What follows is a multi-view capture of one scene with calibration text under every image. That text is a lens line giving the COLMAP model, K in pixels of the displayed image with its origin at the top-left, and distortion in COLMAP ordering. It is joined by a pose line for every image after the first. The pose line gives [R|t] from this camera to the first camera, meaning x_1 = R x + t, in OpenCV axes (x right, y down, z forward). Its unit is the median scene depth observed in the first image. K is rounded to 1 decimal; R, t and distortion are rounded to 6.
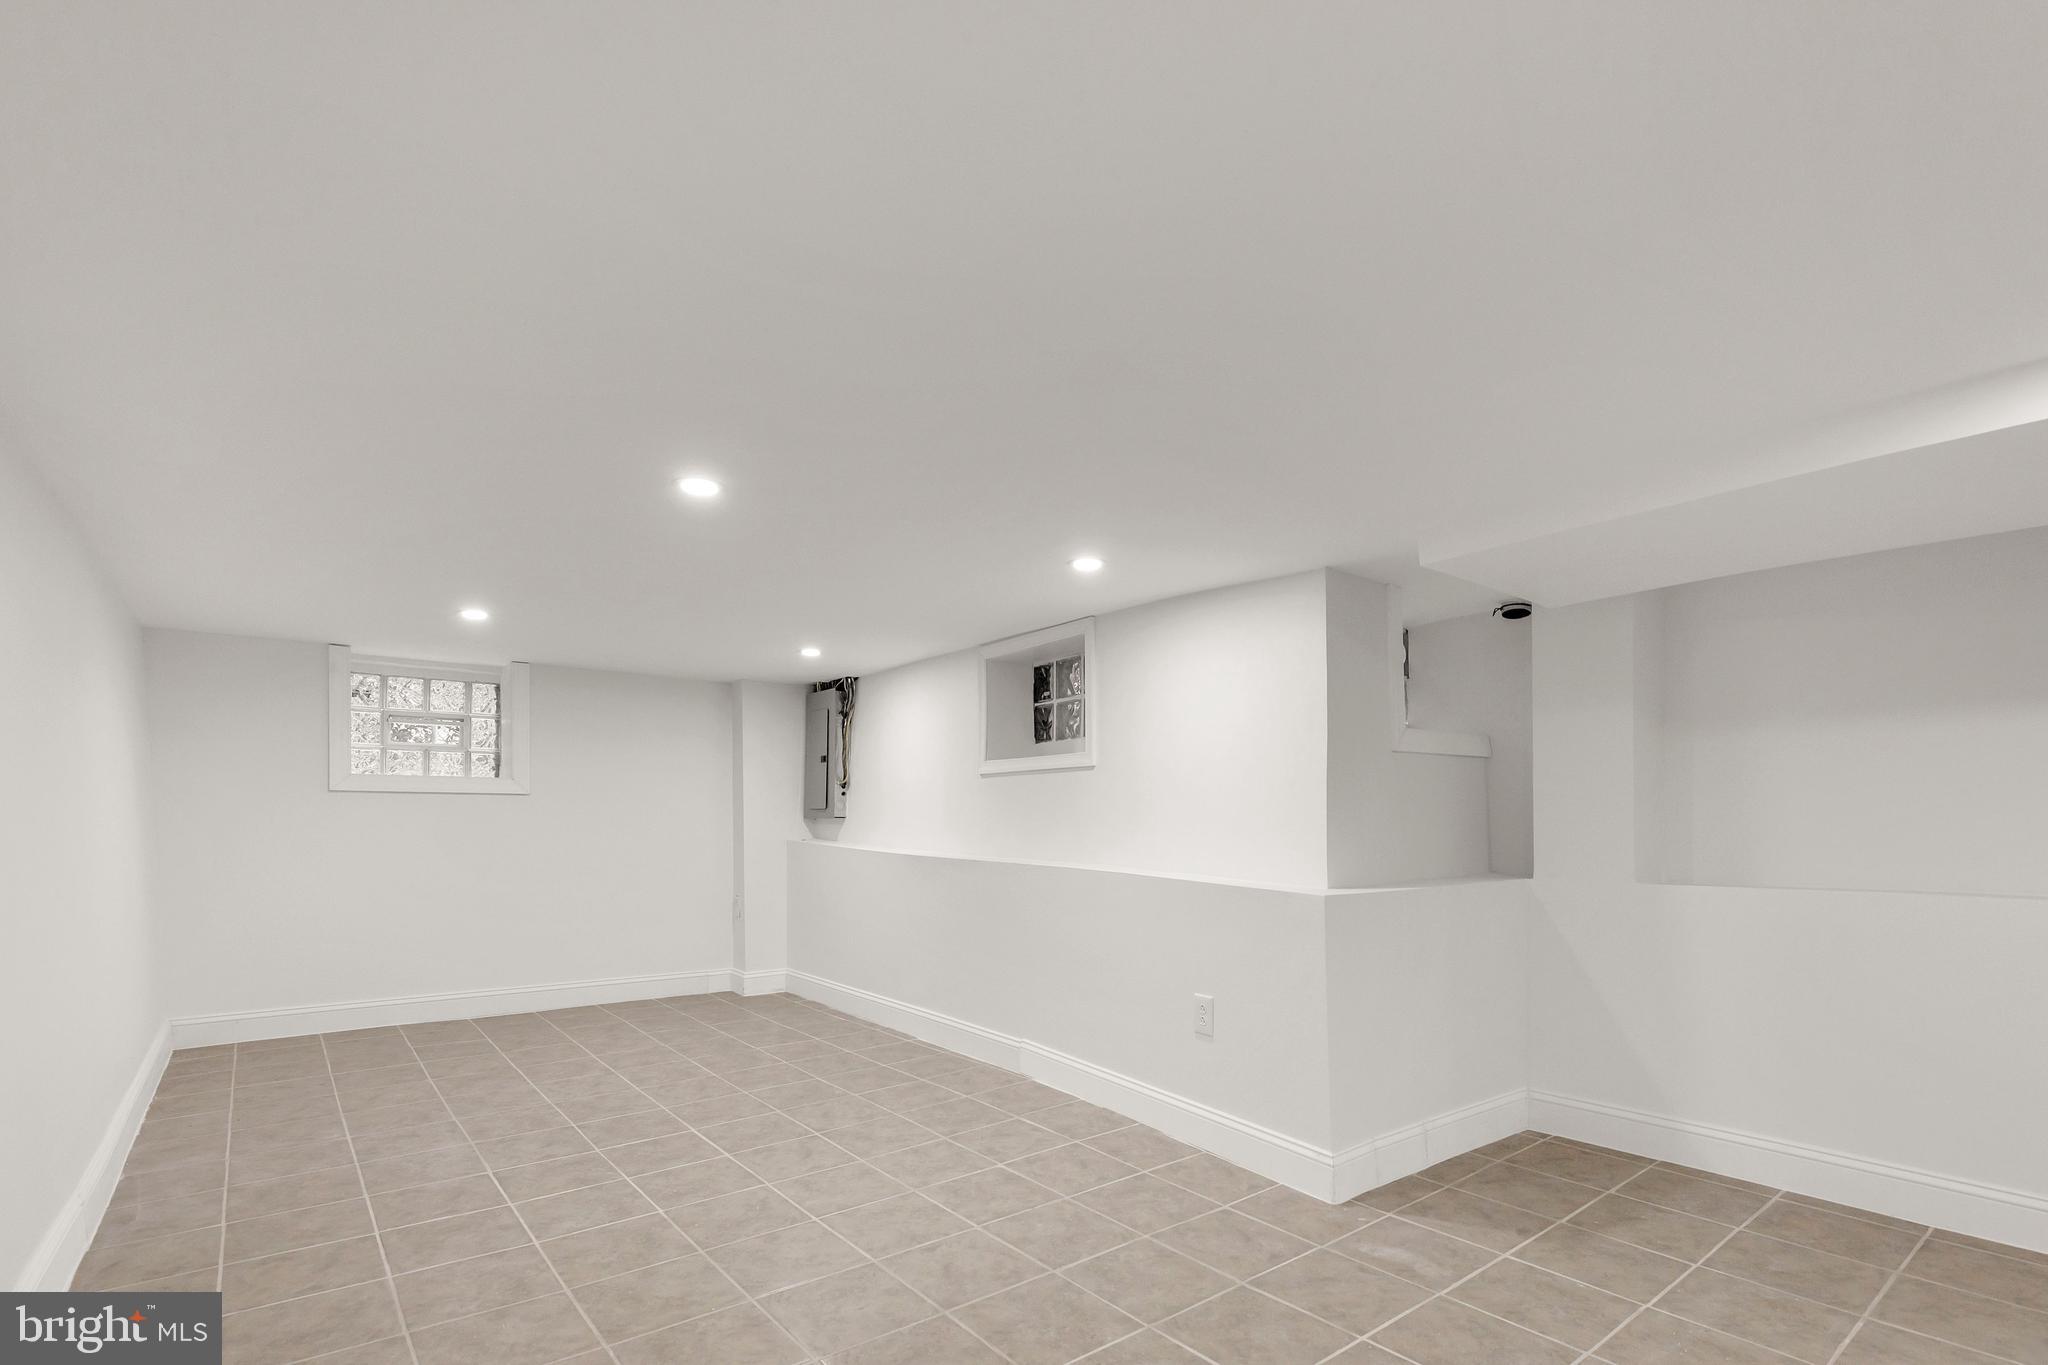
lens RADIAL K [[941.0, 0, 1024.0], [0, 941.0, 682.5], [0, 0, 1]] dist [0.002890, 0.000334]
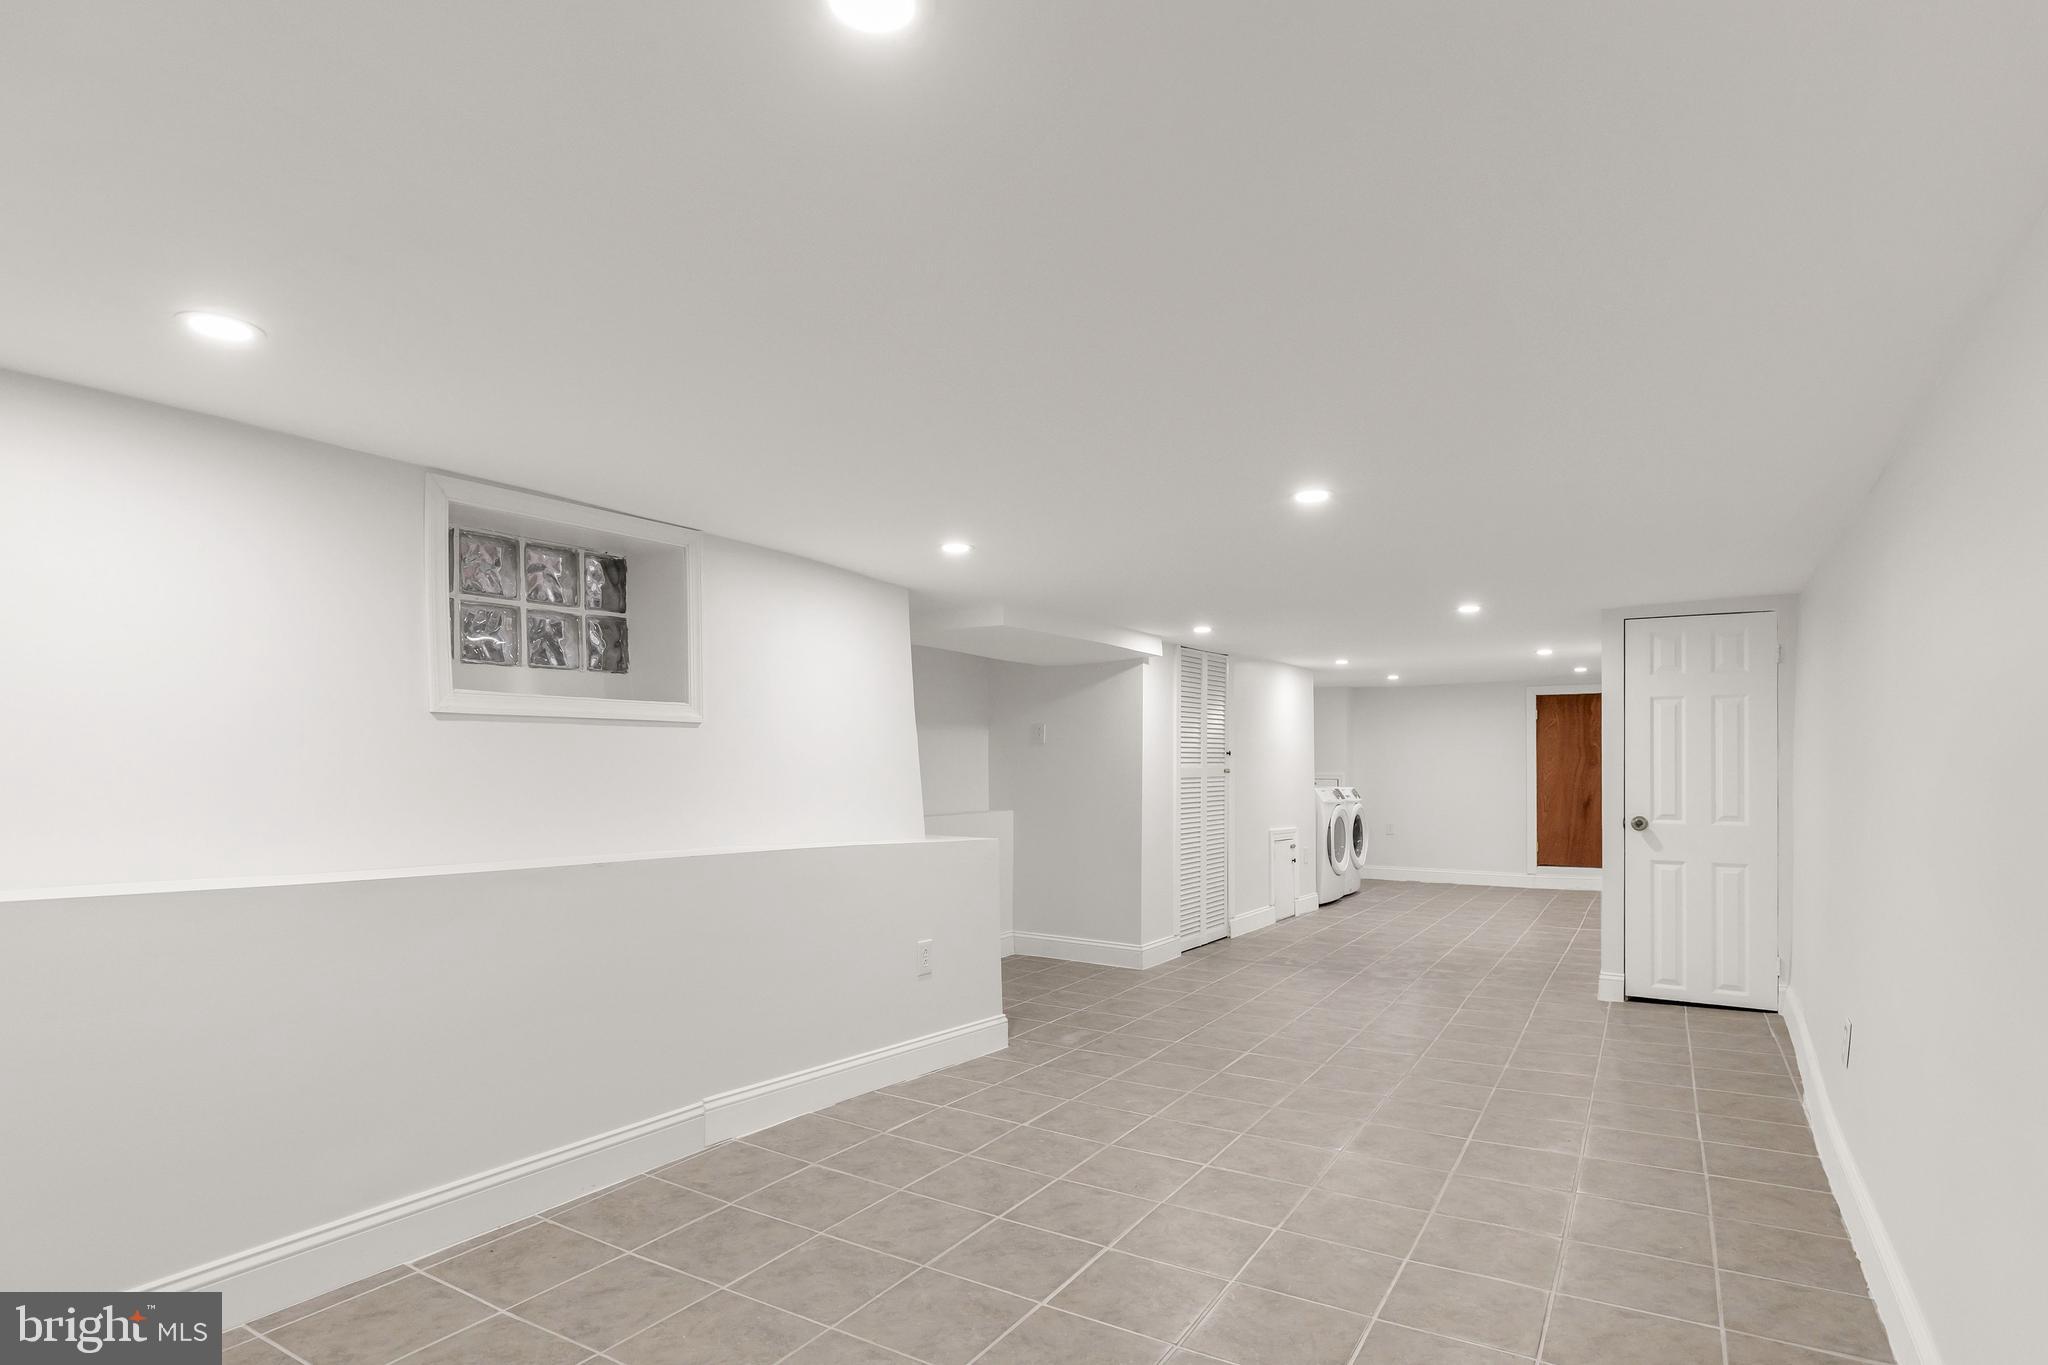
lens RADIAL K [[1049.0, 0, 1024.0], [0, 1049.0, 682.5], [0, 0, 1]] dist [-0.000840, -0.000080]
pose [[-0.333381, 0.072611, 0.939992, -1.048423], [-0.136059, 0.982887, -0.124180, 0.163732], [-0.932923, -0.169294, -0.317797, 1.328047]]
